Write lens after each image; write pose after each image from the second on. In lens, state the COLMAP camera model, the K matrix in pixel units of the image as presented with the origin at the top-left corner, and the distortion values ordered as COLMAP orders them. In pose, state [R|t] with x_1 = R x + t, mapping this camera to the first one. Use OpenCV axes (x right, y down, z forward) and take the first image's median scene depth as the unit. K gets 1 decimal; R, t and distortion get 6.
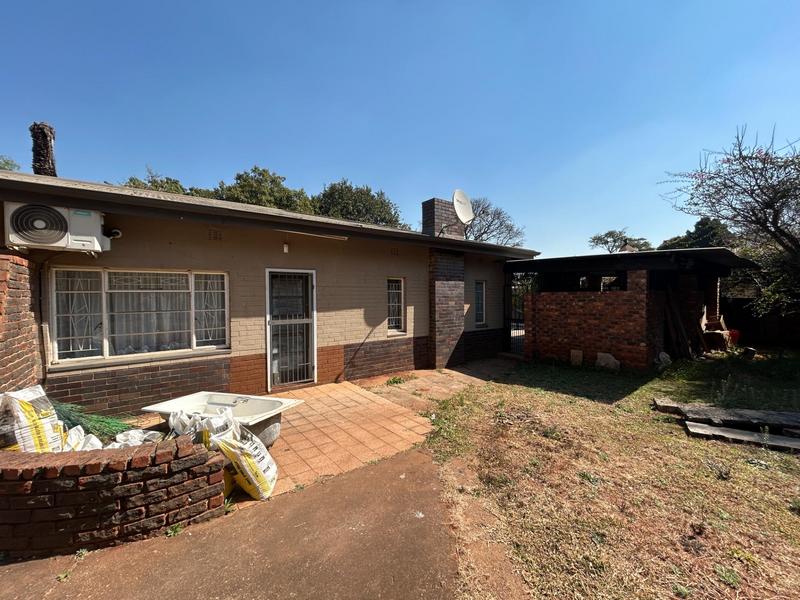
lens RADIAL K [[319.4, 0, 400.0], [0, 319.4, 300.0], [0, 0, 1]] dist [-0.000660, -0.000059]
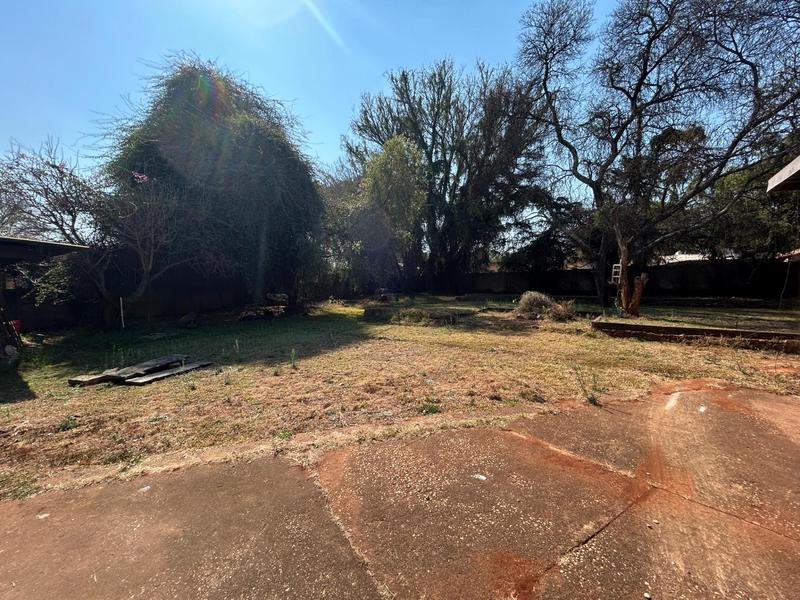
lens RADIAL K [[319.4, 0, 400.0], [0, 319.4, 300.0], [0, 0, 1]] dist [-0.000660, -0.000059]
pose [[-0.285671, -0.033123, 0.957755, -0.757757], [0.010118, 0.999243, 0.037576, 0.009986], [-0.958274, 0.020425, -0.285120, 0.306494]]
